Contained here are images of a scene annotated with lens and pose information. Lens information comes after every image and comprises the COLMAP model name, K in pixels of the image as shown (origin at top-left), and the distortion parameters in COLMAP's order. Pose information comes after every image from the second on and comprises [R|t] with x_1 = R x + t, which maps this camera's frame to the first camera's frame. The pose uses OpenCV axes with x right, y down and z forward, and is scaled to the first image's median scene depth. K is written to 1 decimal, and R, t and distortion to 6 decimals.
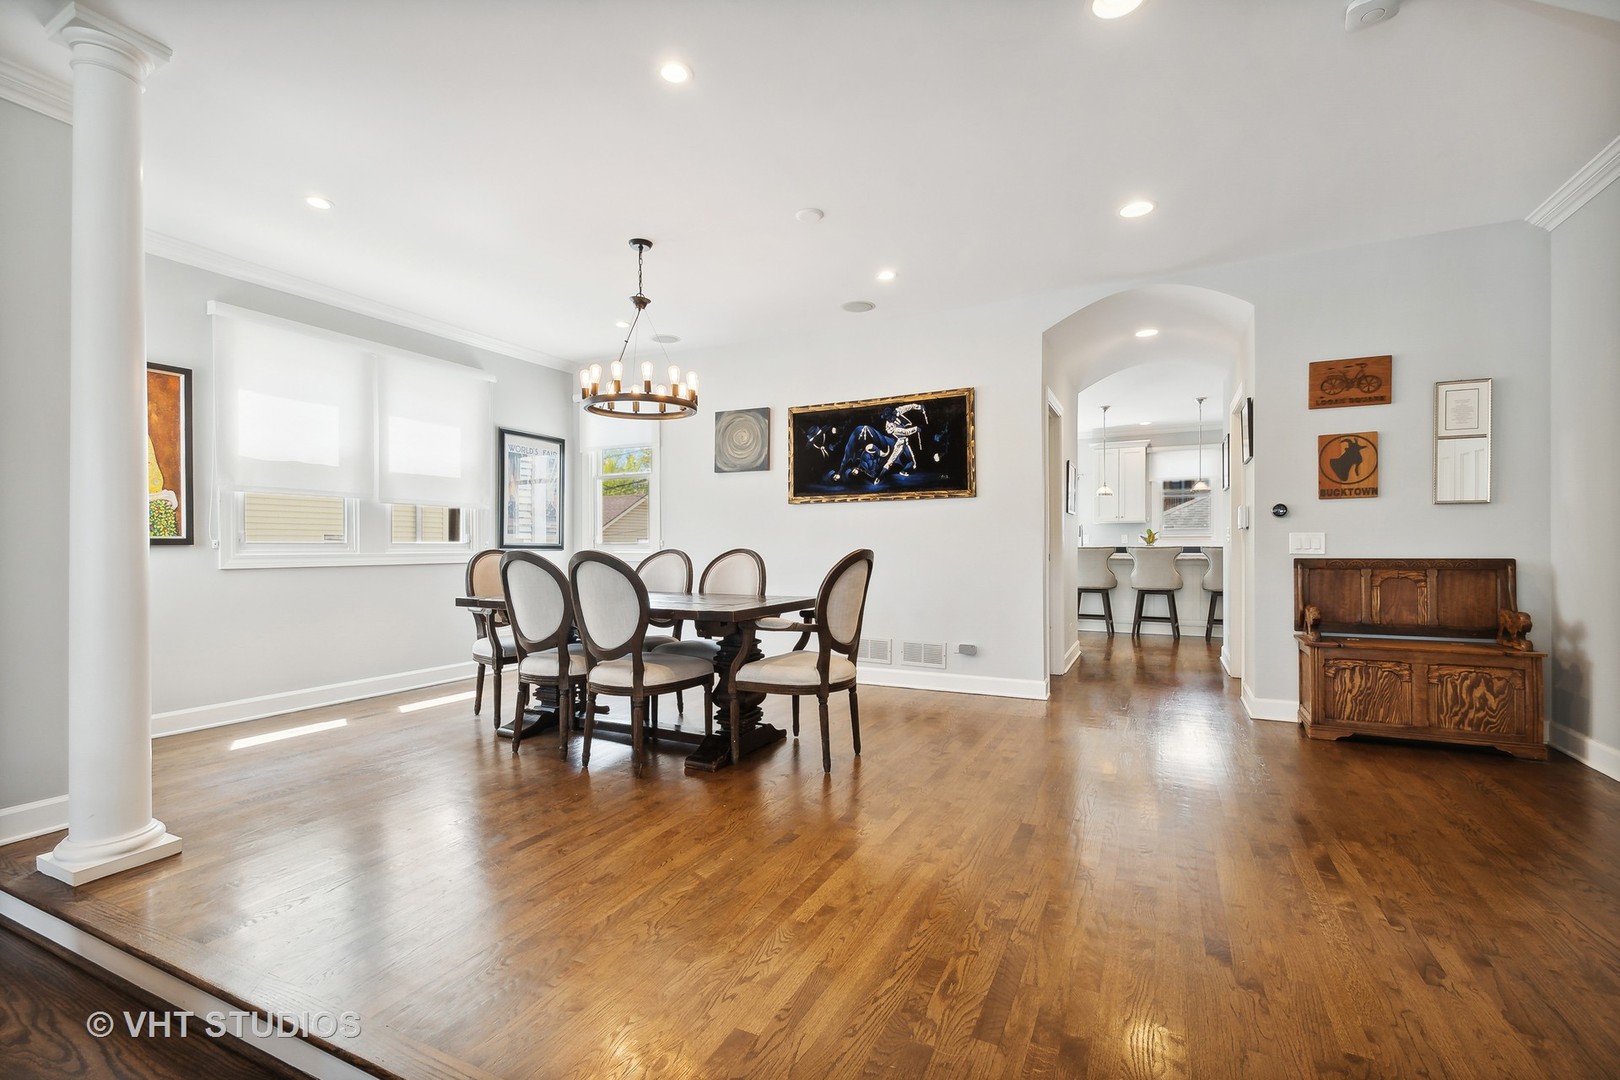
lens RADIAL K [[711.8, 0, 812.8], [0, 711.8, 549.8], [0, 0, 1]] dist [0.010304, -0.003628]
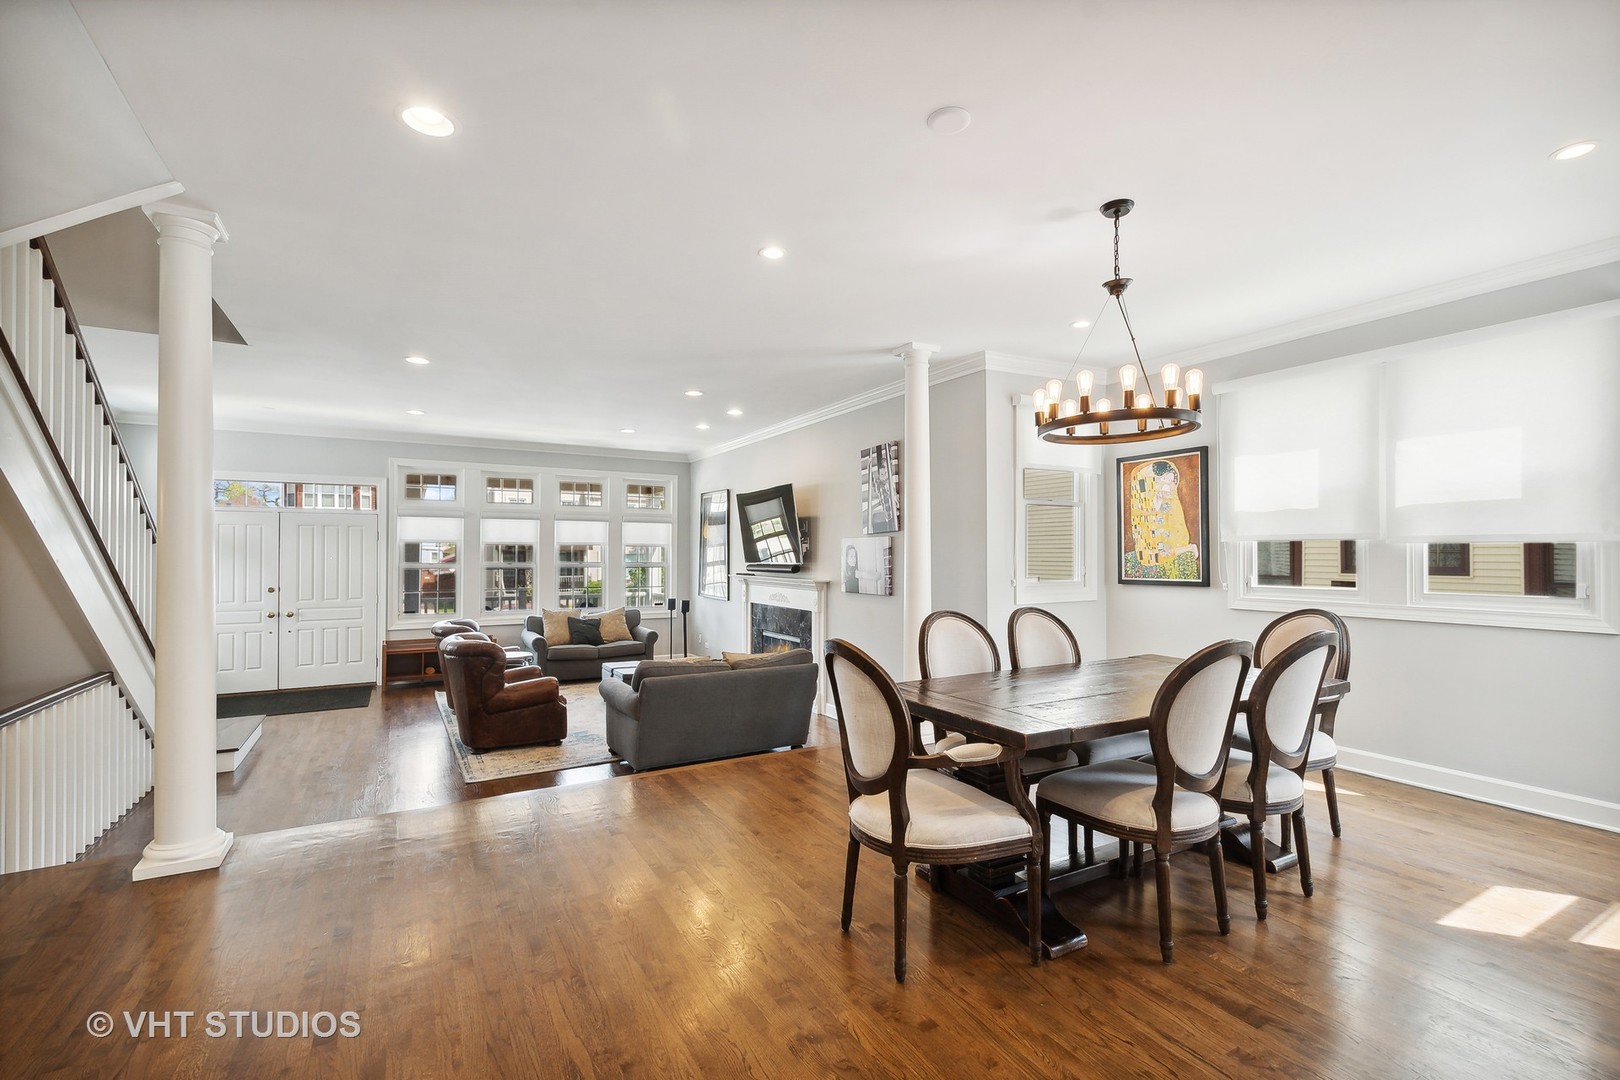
lens RADIAL K [[711.8, 0, 818.8], [0, 711.8, 548.2], [0, 0, 1]] dist [0.010304, -0.003628]
pose [[-0.559569, -0.000237, -0.828784, 0.531920], [0.001001, 0.999999, -0.000961, -0.072746], [0.828783, -0.001367, -0.559568, 1.122955]]
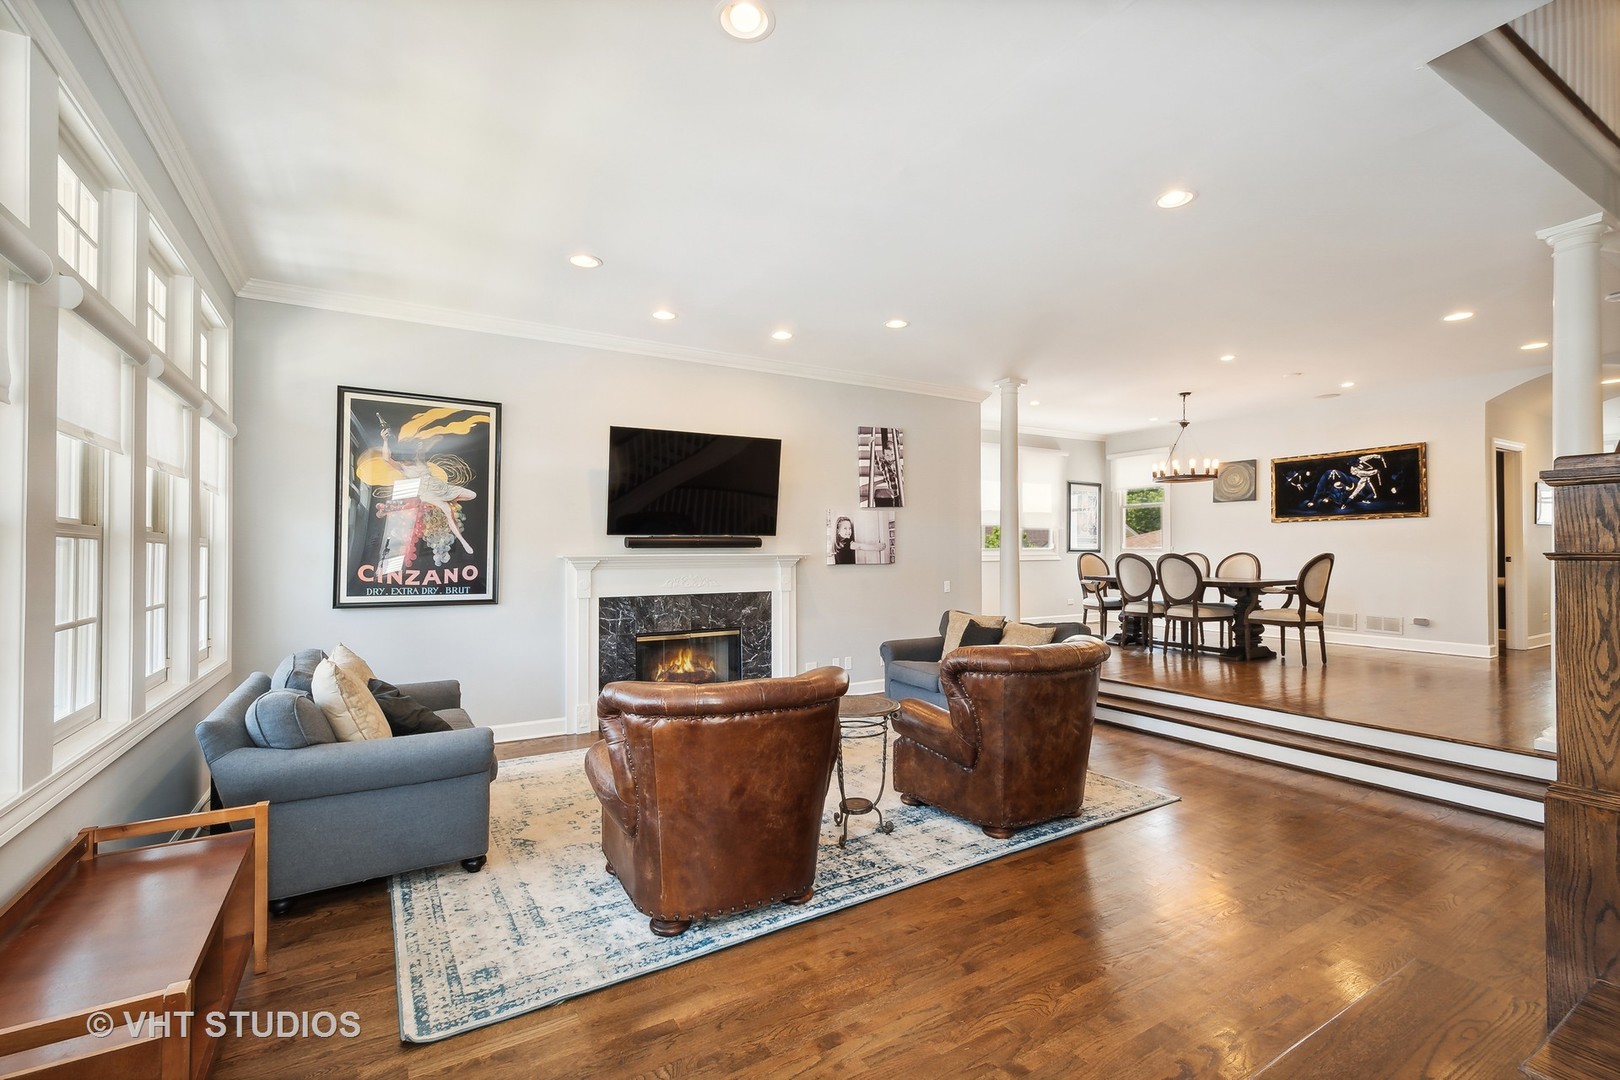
lens RADIAL K [[711.8, 0, 799.1], [0, 711.8, 546.3], [0, 0, 1]] dist [0.010304, -0.003628]
pose [[0.832185, -0.001951, -0.554494, -0.037011], [-0.001417, 0.999983, -0.005646, -0.004922], [0.554496, 0.005484, 0.832169, -1.134039]]
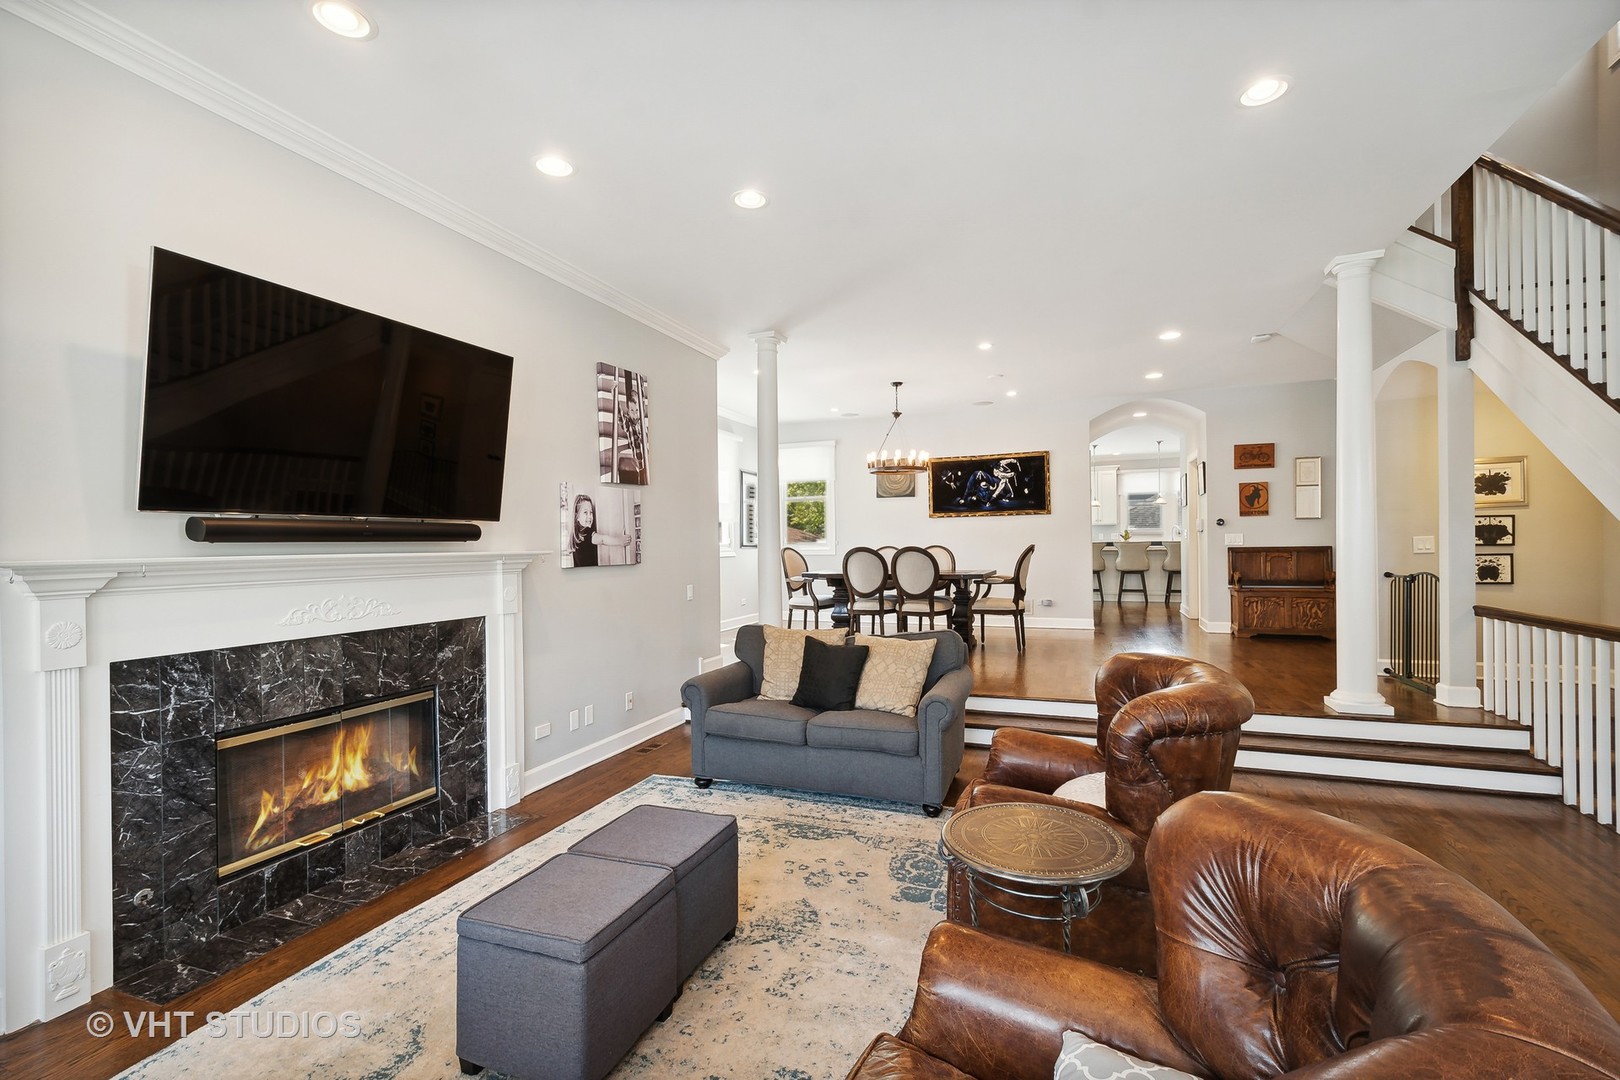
lens RADIAL K [[711.8, 0, 808.9], [0, 711.8, 547.8], [0, 0, 1]] dist [0.010304, -0.003628]
pose [[0.996630, -0.010791, 0.081315, -0.603707], [0.010839, 0.999941, -0.000152, 0.001833], [-0.081309, 0.001033, 0.996688, -0.819632]]
